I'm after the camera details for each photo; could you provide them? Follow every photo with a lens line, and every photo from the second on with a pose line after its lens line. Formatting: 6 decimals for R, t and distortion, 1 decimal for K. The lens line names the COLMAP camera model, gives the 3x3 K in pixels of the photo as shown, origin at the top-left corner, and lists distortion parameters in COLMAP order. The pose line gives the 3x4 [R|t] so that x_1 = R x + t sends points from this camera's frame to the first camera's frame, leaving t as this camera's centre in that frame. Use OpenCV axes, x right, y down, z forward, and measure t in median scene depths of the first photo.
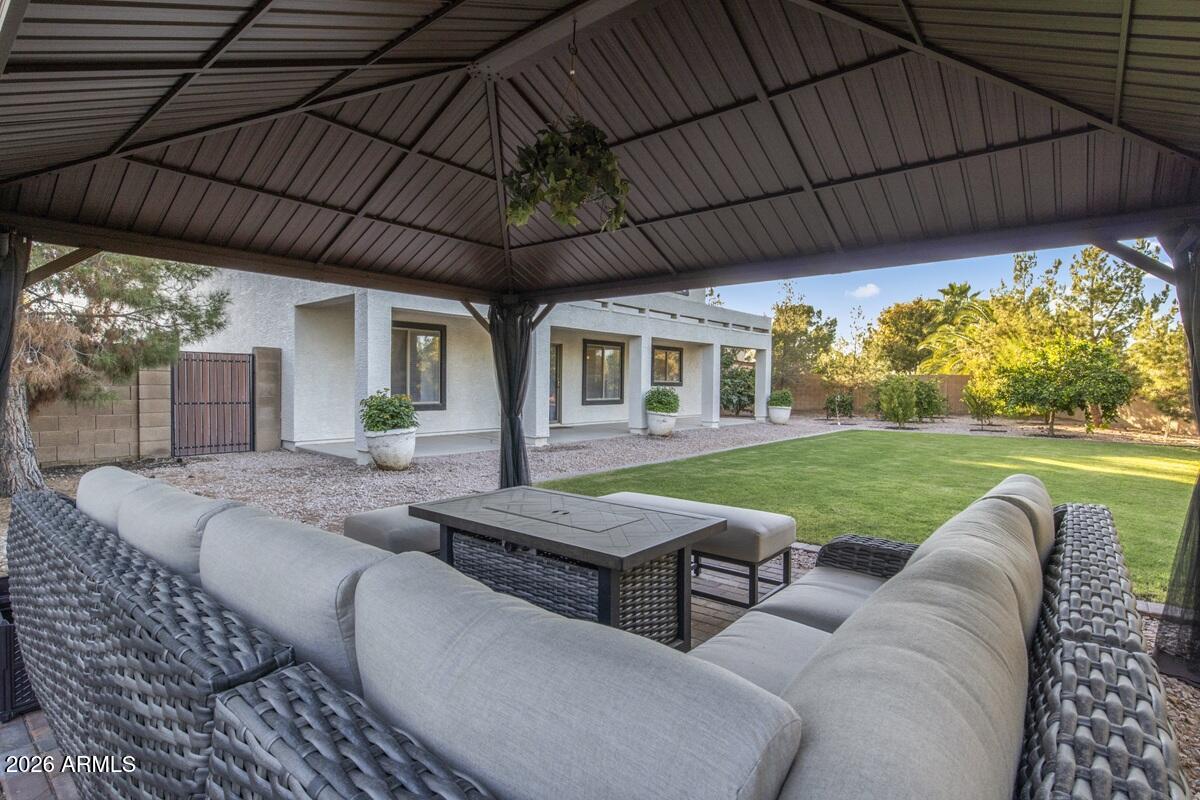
lens RADIAL K [[593.5, 0, 593.5], [0, 593.5, 396.3], [0, 0, 1]] dist [-0.001946, -0.000511]
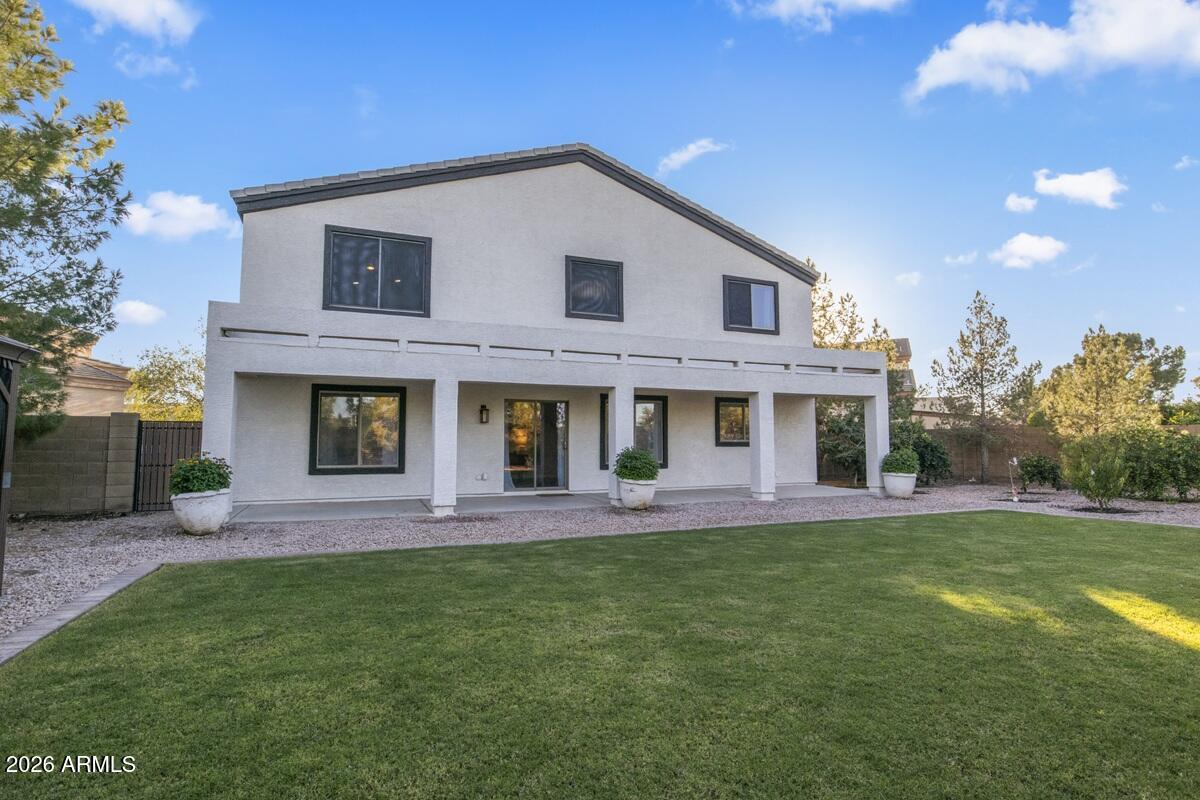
lens RADIAL K [[593.5, 0, 593.5], [0, 593.5, 396.3], [0, 0, 1]] dist [-0.001946, -0.000511]
pose [[0.899517, -0.040764, -0.434979, 0.404897], [-0.001732, 0.995297, -0.096855, -0.007224], [0.436882, 0.087876, 0.895216, 0.237118]]
